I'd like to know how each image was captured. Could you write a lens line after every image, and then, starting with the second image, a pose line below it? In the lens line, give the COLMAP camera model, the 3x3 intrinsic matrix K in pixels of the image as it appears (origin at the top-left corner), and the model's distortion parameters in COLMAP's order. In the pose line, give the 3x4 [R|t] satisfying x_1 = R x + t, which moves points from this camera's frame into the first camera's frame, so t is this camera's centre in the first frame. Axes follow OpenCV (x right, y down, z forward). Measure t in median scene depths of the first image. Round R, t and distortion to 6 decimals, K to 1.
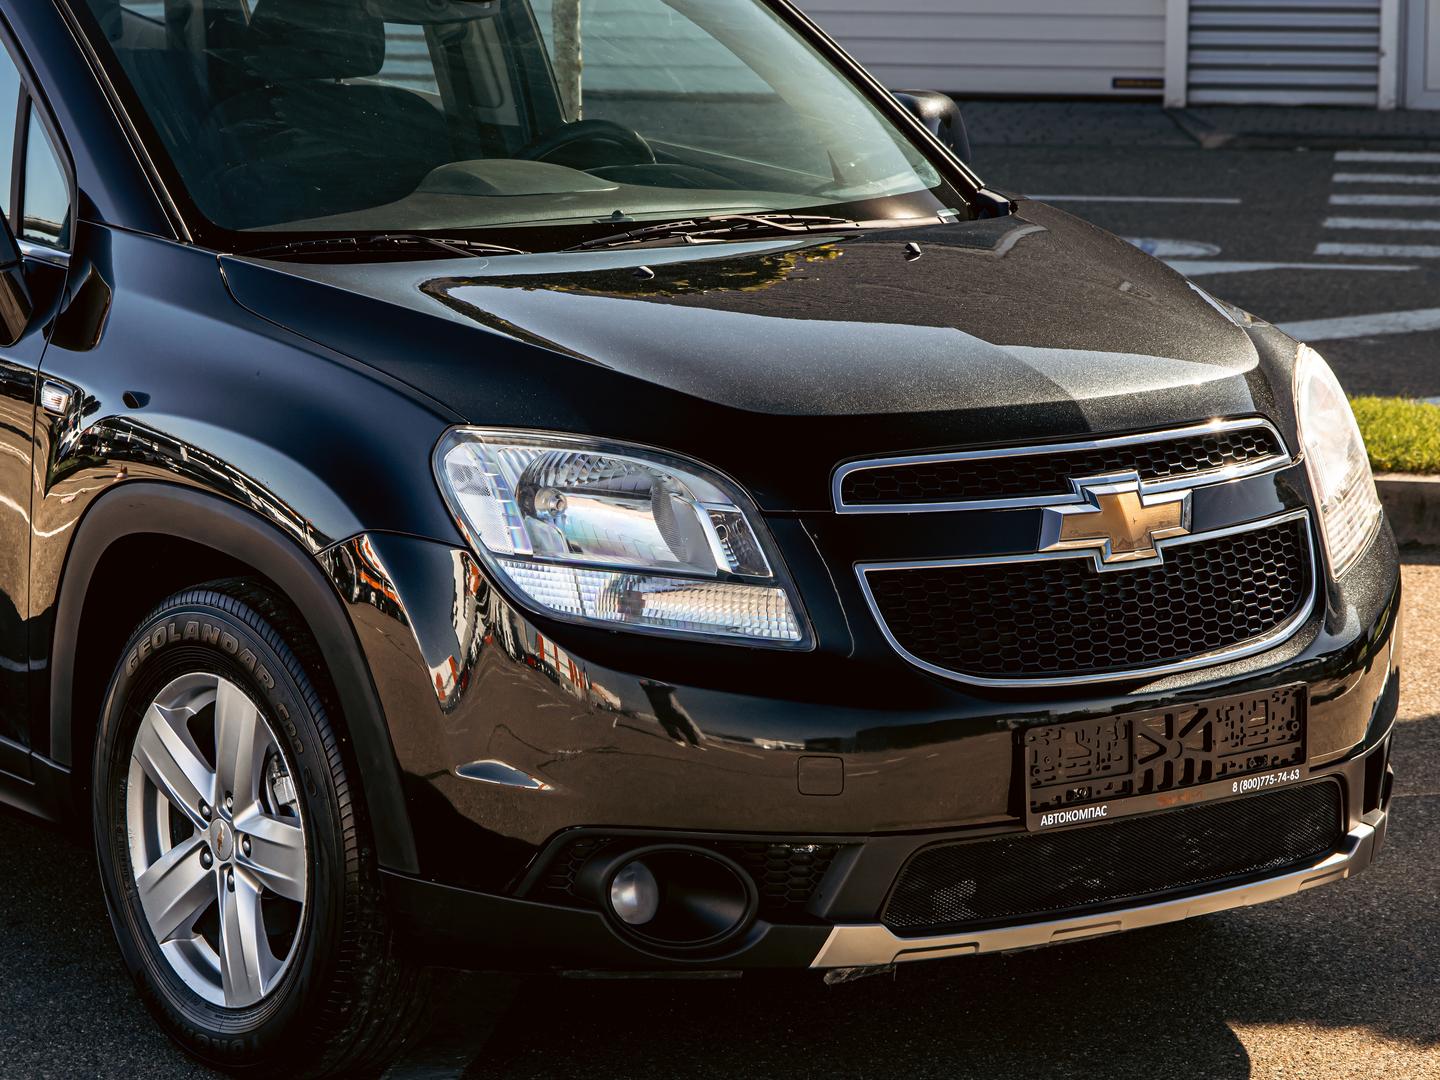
lens RADIAL K [[4784.7, 0, 720.0], [0, 4784.7, 540.0], [0, 0, 1]] dist [-0.205653, 1.962841]
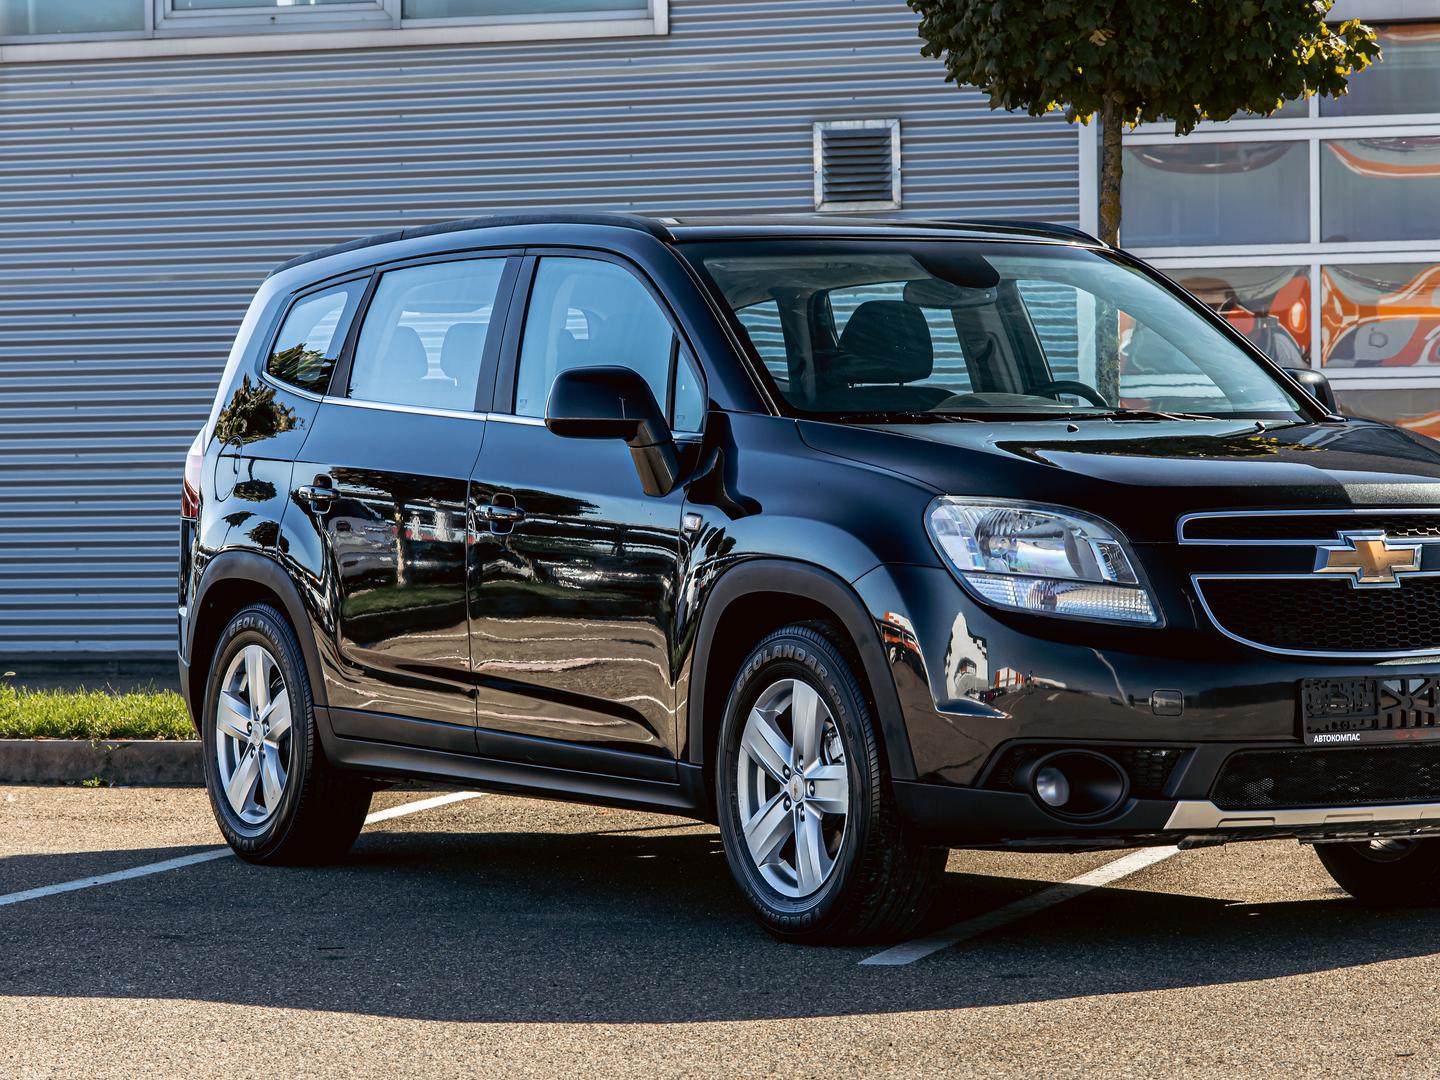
lens RADIAL K [[4784.7, 0, 720.0], [0, 4784.7, 540.0], [0, 0, 1]] dist [-0.205653, 1.962841]
pose [[0.988804, -0.019911, -0.147885, 0.104476], [-0.002486, 0.988722, -0.149739, 0.222592], [0.149198, 0.148430, 0.977603, -0.542205]]
